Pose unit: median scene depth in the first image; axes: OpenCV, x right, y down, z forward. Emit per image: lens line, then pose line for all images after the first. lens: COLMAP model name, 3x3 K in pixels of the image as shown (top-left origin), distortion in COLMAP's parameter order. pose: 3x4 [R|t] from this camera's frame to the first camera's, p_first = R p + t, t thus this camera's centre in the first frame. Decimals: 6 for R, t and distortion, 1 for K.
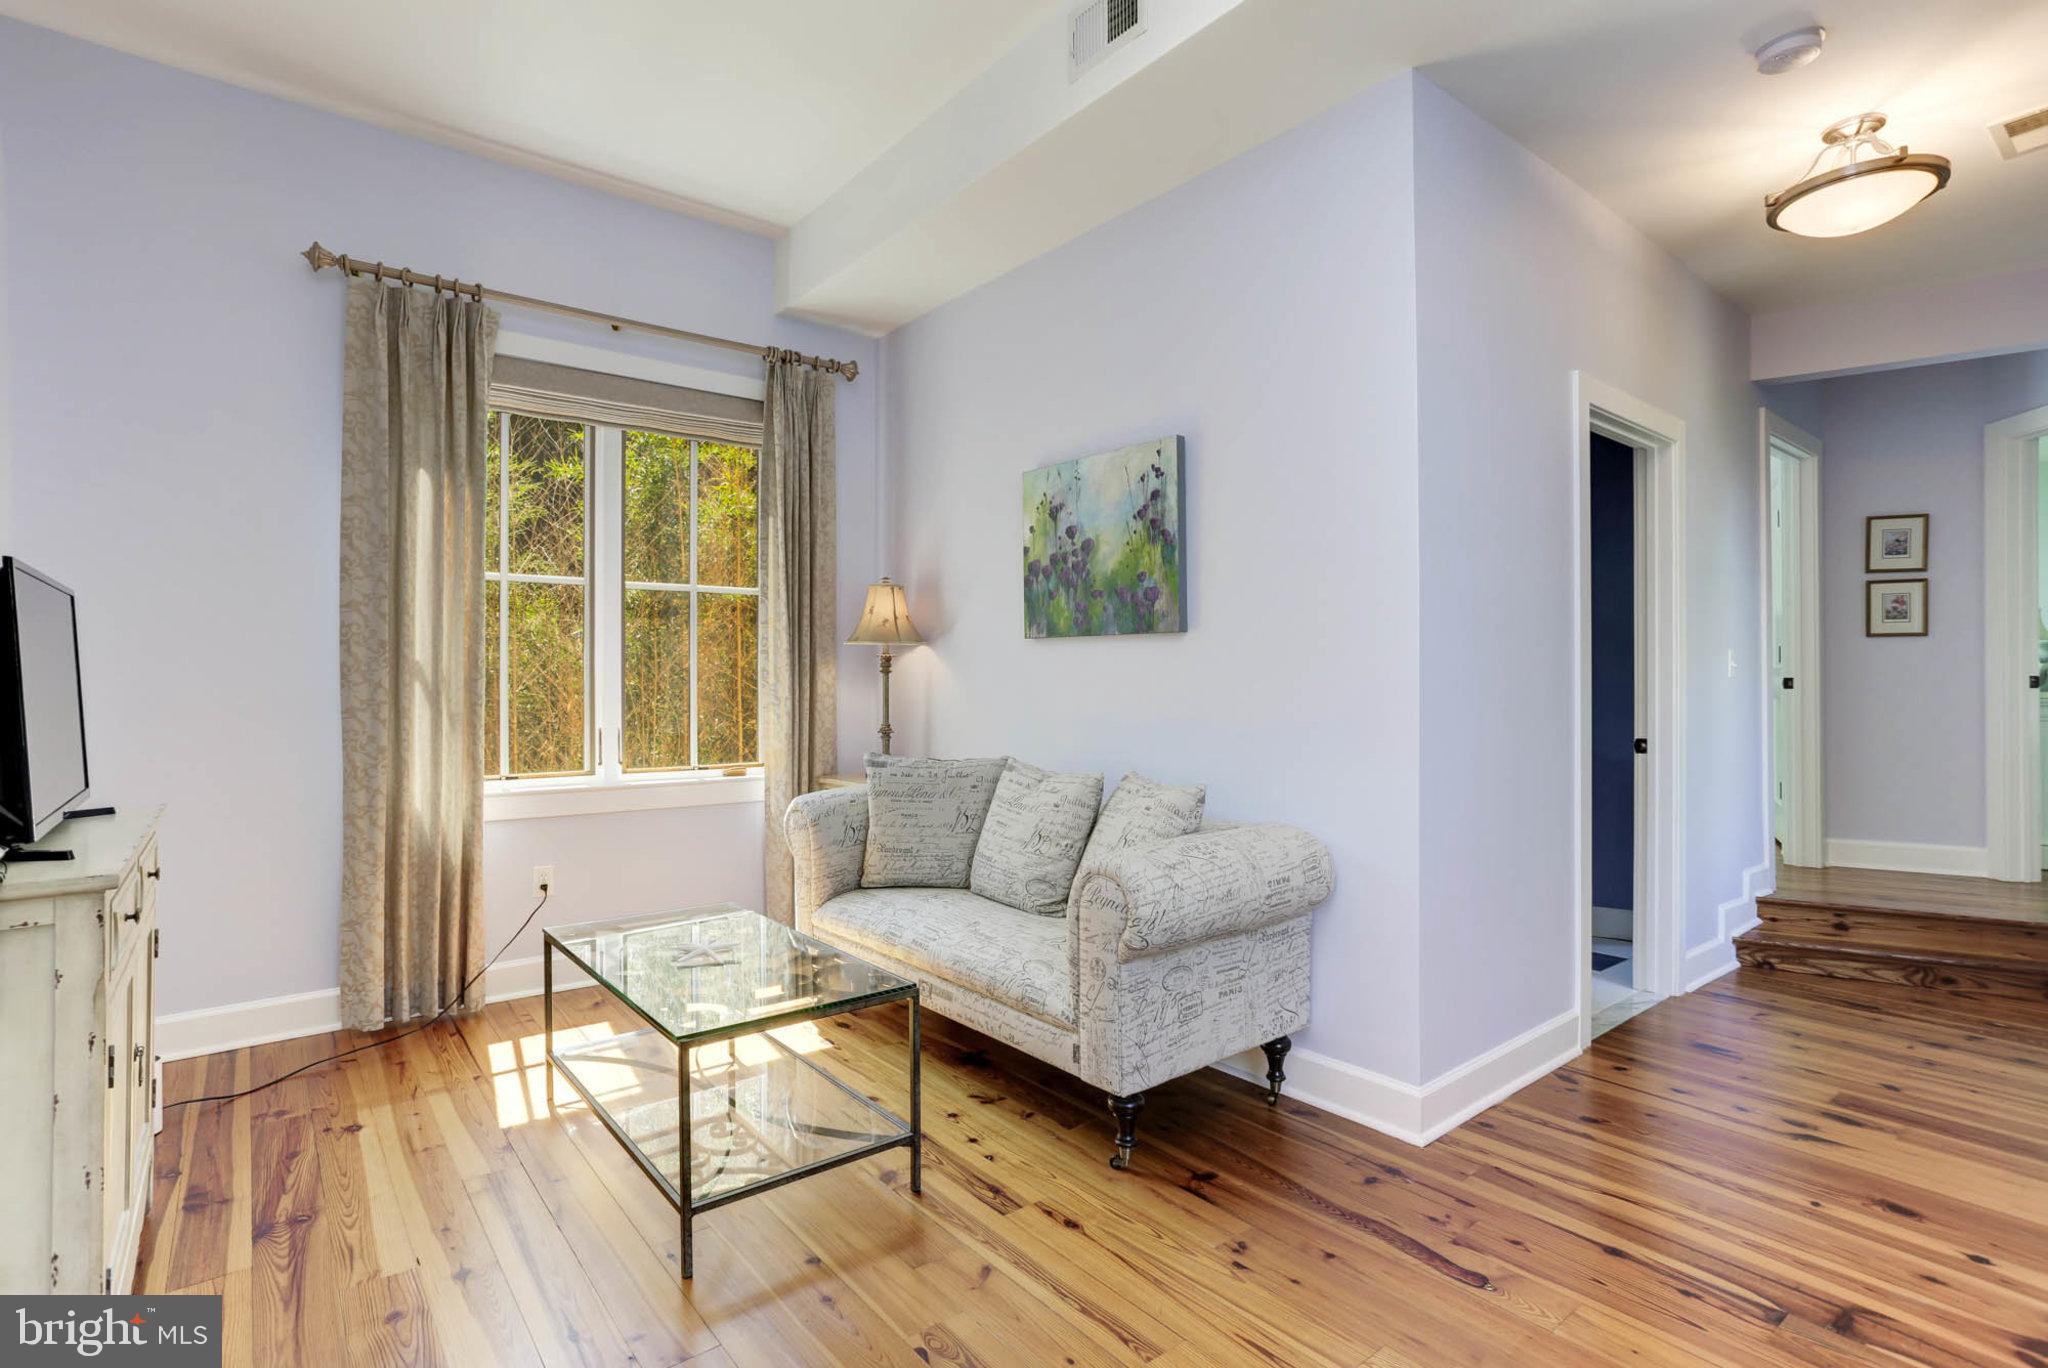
lens RADIAL K [[1032.6, 0, 1015.0], [0, 1032.6, 674.0], [0, 0, 1]] dist [0.000455, 0.000315]
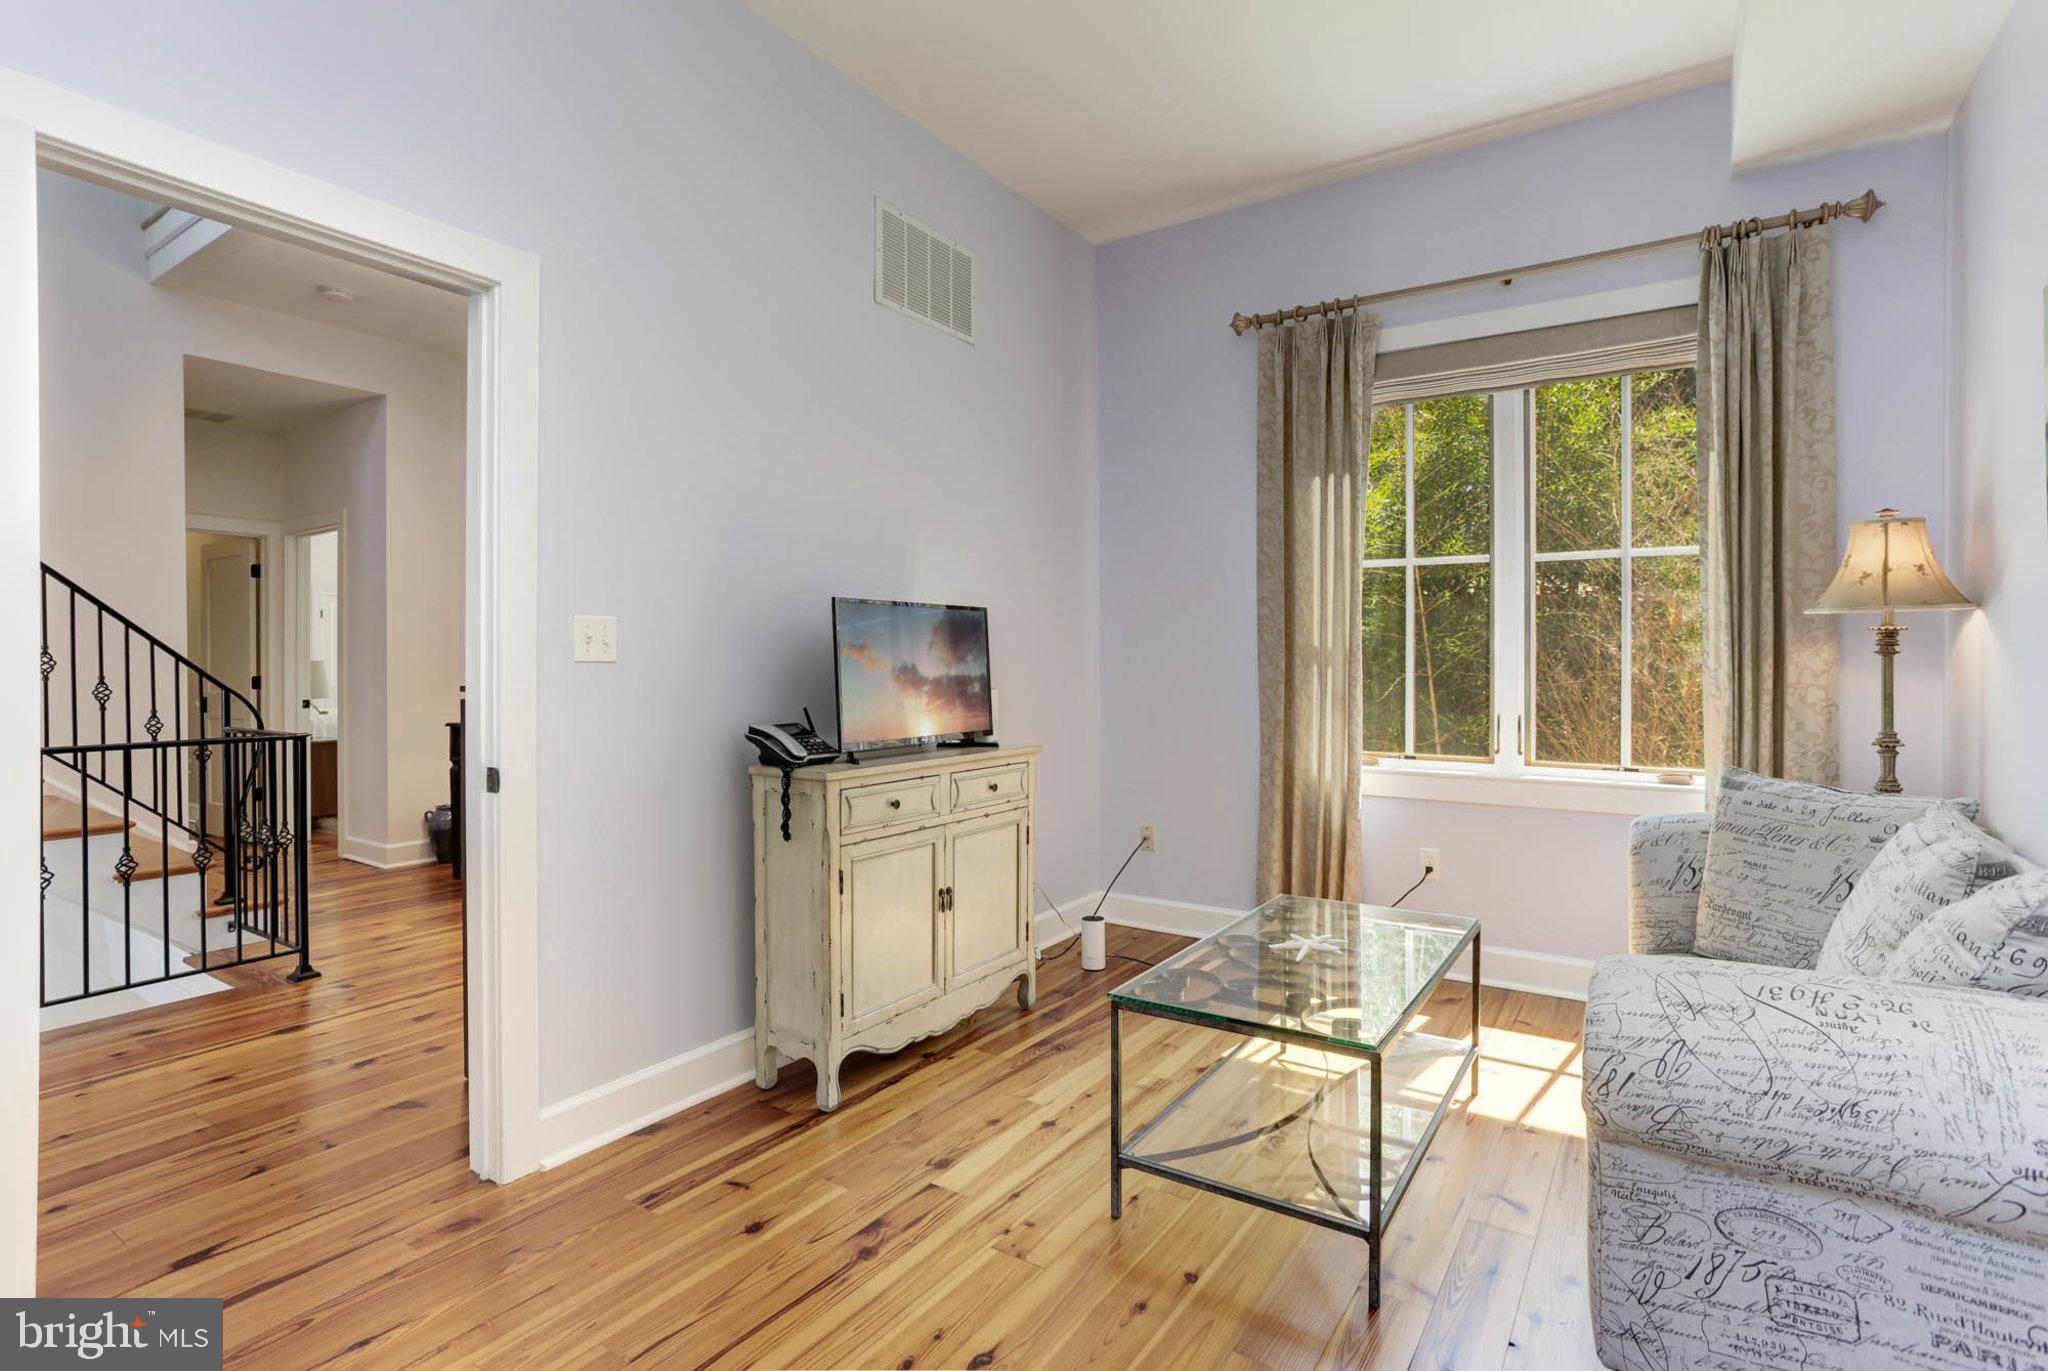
lens RADIAL K [[1008.4, 0, 1018.4], [0, 1008.4, 671.7], [0, 0, 1]] dist [-0.057084, 0.043650]
pose [[0.305609, 0.011569, -0.952087, 0.361914], [0.001266, 0.999920, 0.012557, 0.001655], [0.952156, -0.005042, 0.305570, 0.338221]]
